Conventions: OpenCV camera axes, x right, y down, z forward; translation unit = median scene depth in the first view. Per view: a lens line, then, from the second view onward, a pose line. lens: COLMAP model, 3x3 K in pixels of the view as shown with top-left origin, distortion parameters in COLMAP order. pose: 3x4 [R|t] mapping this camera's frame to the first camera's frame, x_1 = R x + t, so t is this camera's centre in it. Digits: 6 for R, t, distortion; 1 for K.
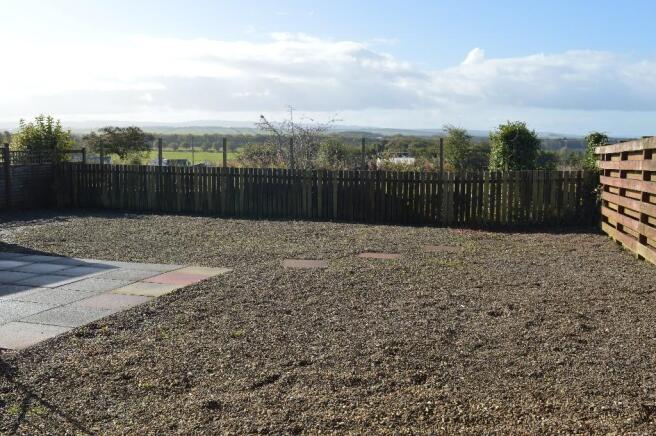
lens RADIAL K [[629.6, 0, 328.0], [0, 629.6, 218.0], [0, 0, 1]] dist [-0.003015, 0.001909]
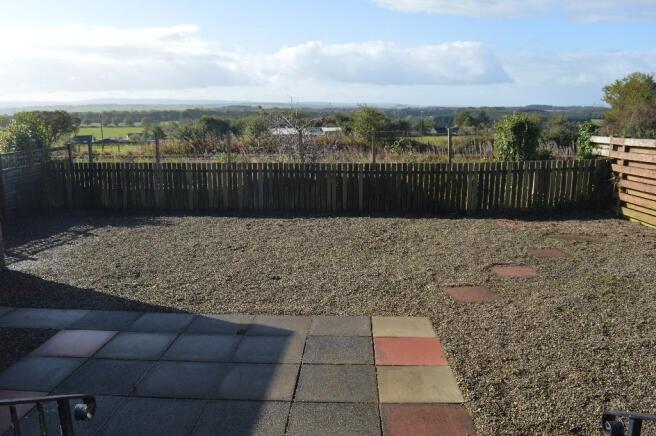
lens RADIAL K [[522.8, 0, 328.0], [0, 522.8, 218.0], [0, 0, 1]] dist [-0.069104, 0.006109]
pose [[0.975054, -0.059822, 0.213755, -0.207162], [0.042819, 0.995603, 0.083308, -0.056207], [-0.217799, -0.072077, 0.973329, 0.178213]]
